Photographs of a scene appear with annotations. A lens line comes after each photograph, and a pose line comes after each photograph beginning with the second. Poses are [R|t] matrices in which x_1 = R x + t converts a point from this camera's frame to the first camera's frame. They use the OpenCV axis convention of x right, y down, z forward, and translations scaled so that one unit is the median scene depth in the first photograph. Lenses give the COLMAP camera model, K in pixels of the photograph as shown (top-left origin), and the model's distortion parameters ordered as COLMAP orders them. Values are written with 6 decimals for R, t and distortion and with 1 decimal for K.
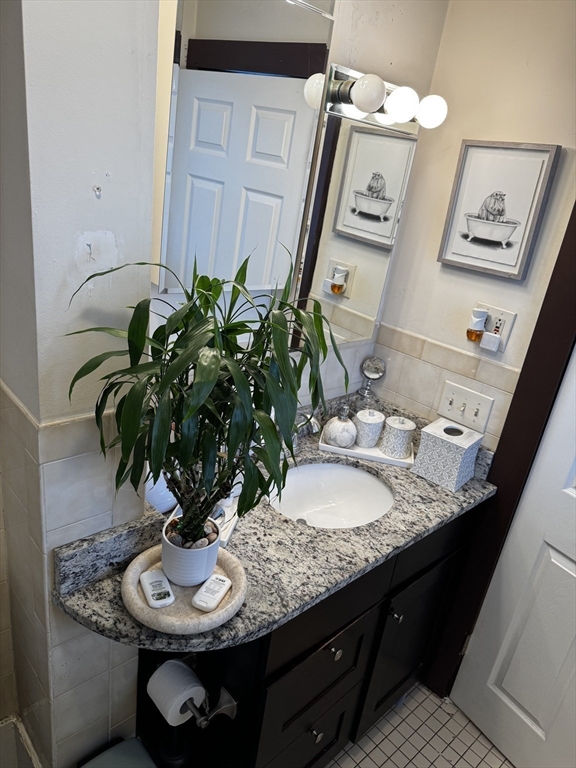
lens RADIAL K [[539.7, 0, 286.2], [0, 539.7, 400.1], [0, 0, 1]] dist [0.090669, -0.121380]
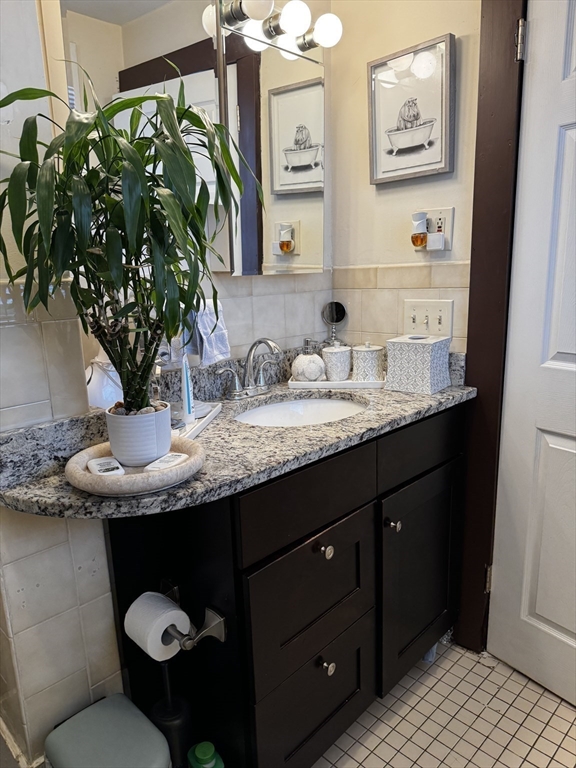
lens RADIAL K [[539.7, 0, 282.0], [0, 539.7, 386.2], [0, 0, 1]] dist [0.090669, -0.121380]
pose [[0.985289, -0.170859, 0.003688, 0.049905], [0.169225, 0.972396, -0.160650, 0.267405], [0.023862, 0.158911, 0.987005, 0.052535]]
